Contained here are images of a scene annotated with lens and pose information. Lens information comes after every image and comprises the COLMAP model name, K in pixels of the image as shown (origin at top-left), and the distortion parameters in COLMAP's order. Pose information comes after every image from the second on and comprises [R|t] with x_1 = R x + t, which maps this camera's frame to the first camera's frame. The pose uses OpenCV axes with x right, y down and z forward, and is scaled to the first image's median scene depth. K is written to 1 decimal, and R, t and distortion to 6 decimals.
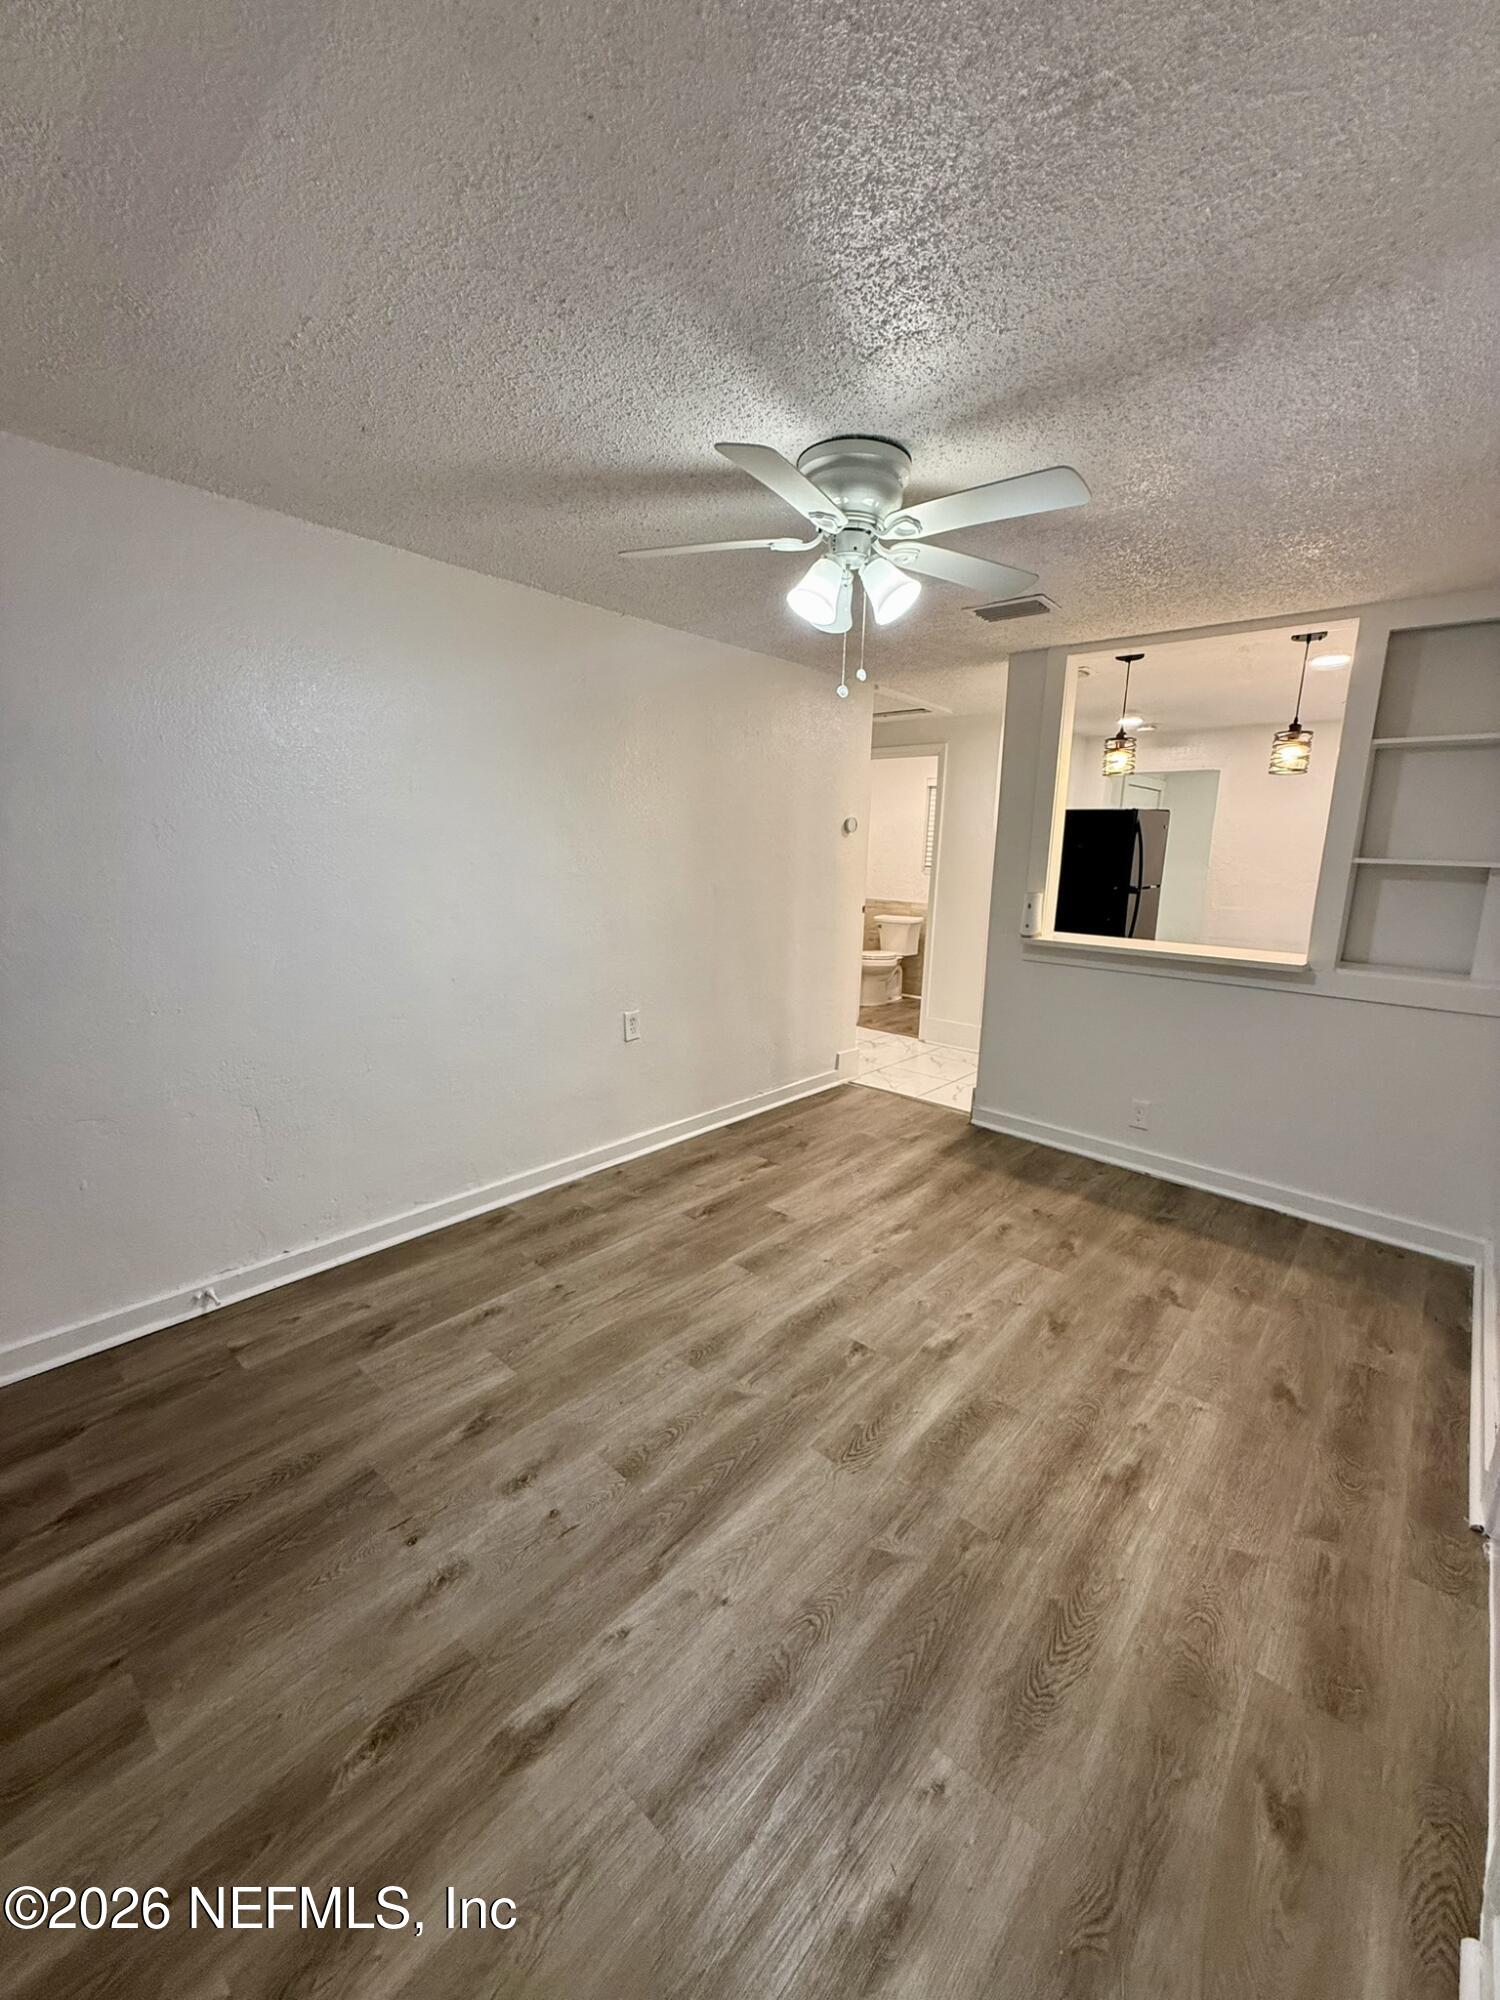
lens RADIAL K [[799.4, 0, 735.7], [0, 799.4, 991.7], [0, 0, 1]] dist [-0.001263, 0.000550]
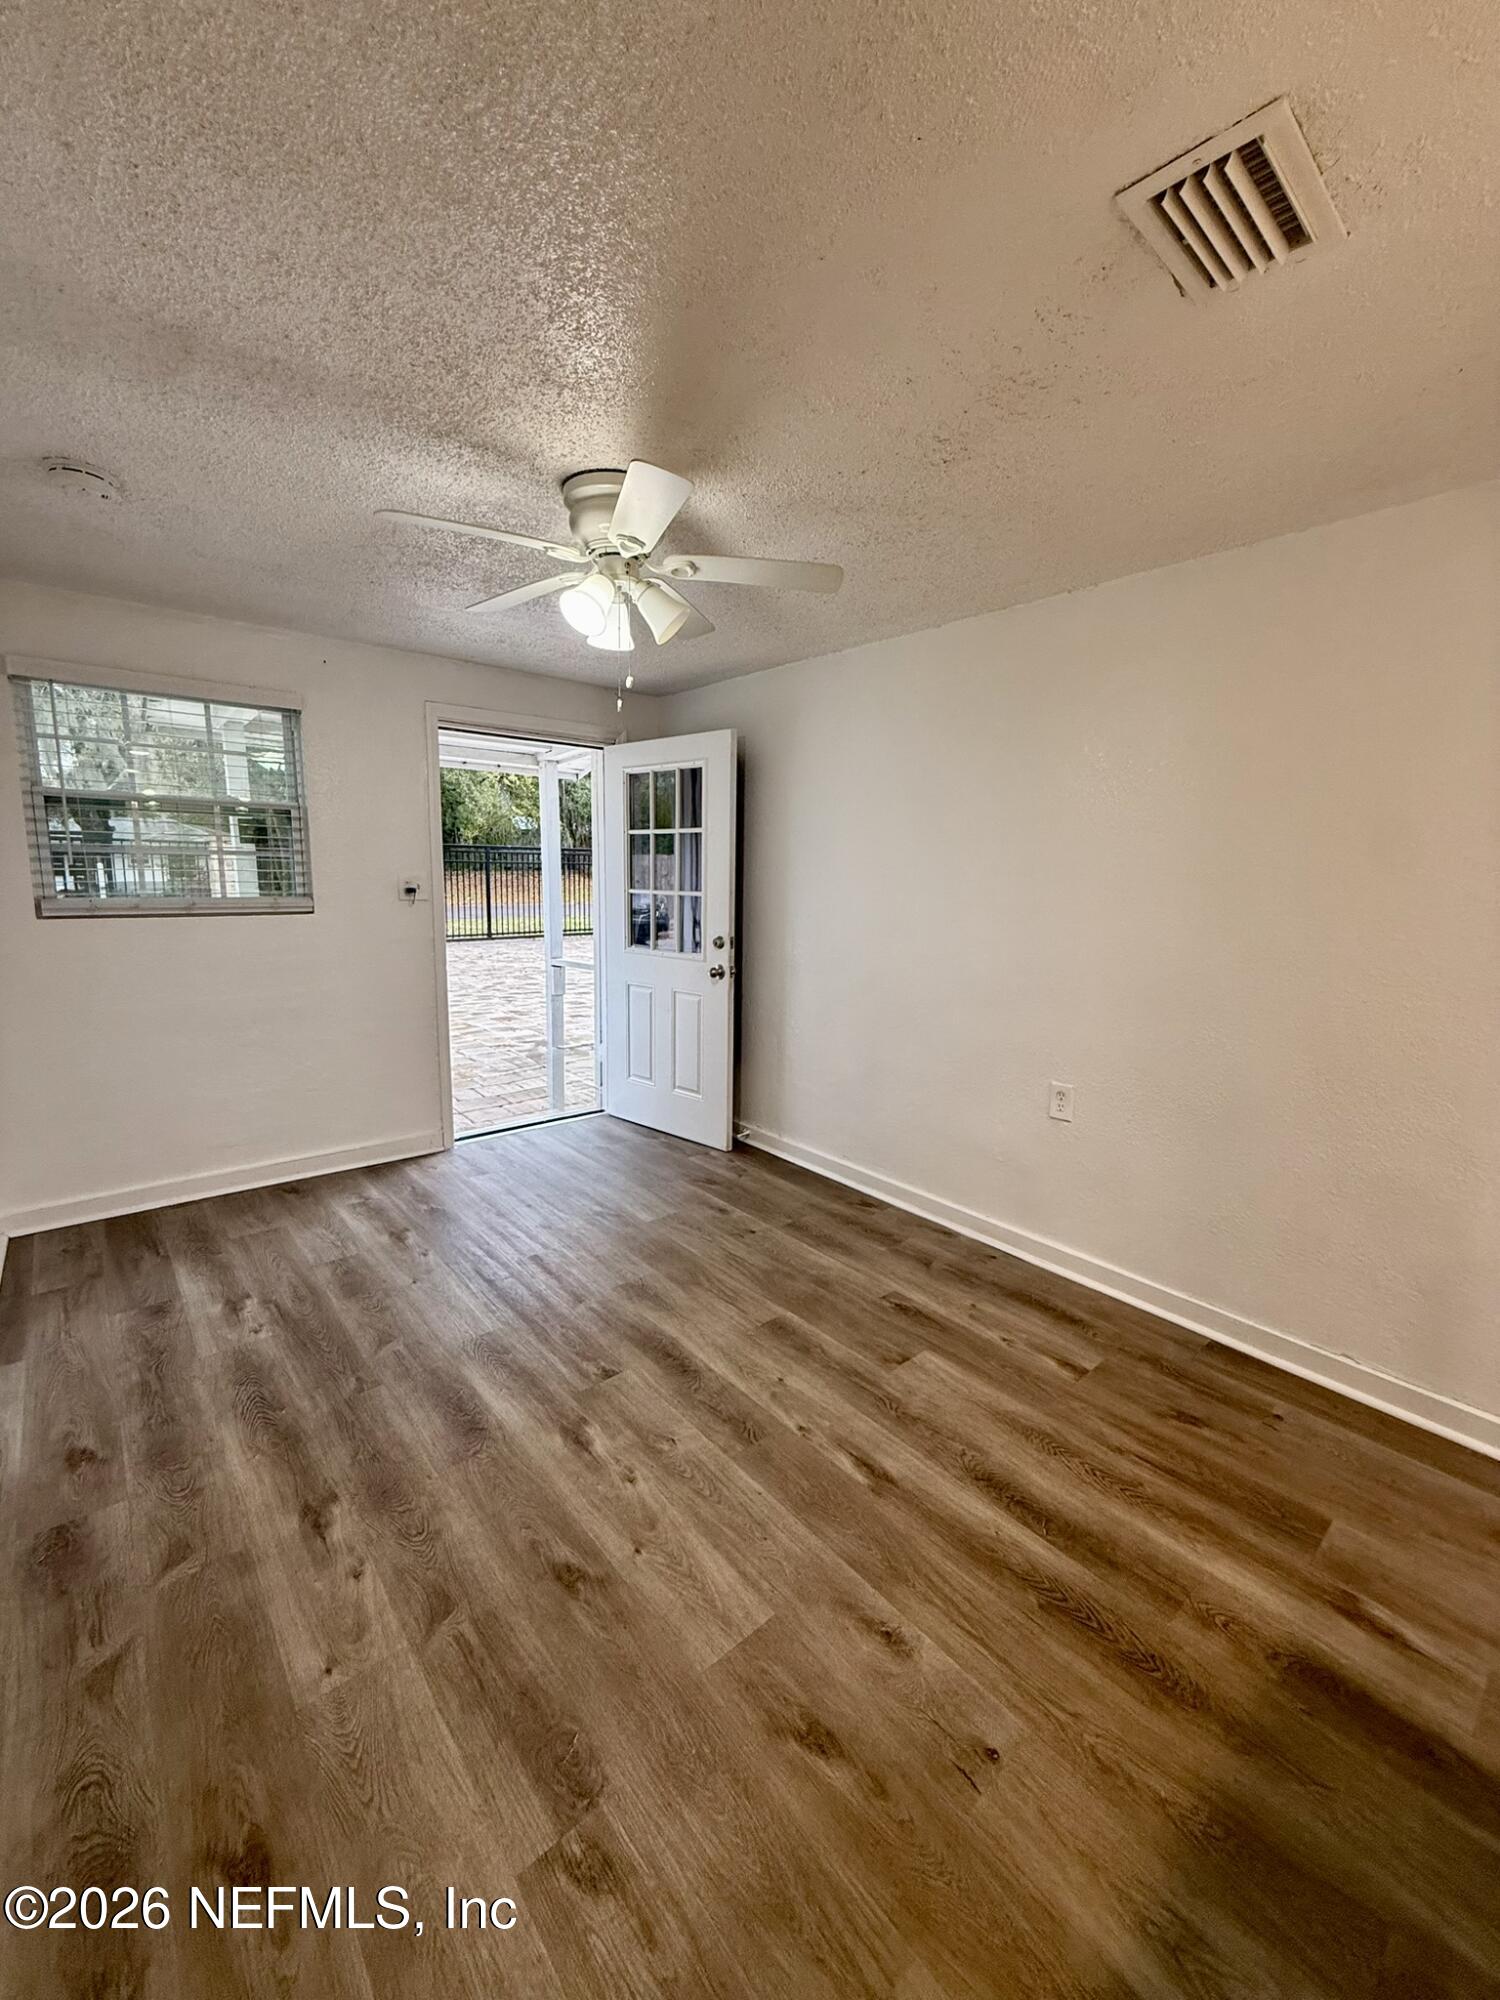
lens RADIAL K [[799.4, 0, 764.0], [0, 799.4, 996.9], [0, 0, 1]] dist [-0.001263, 0.000550]
pose [[-0.123108, 0.128064, -0.984096, 0.936109], [-0.209582, 0.965918, 0.151917, -0.161048], [0.970010, 0.224951, -0.092072, 1.078323]]
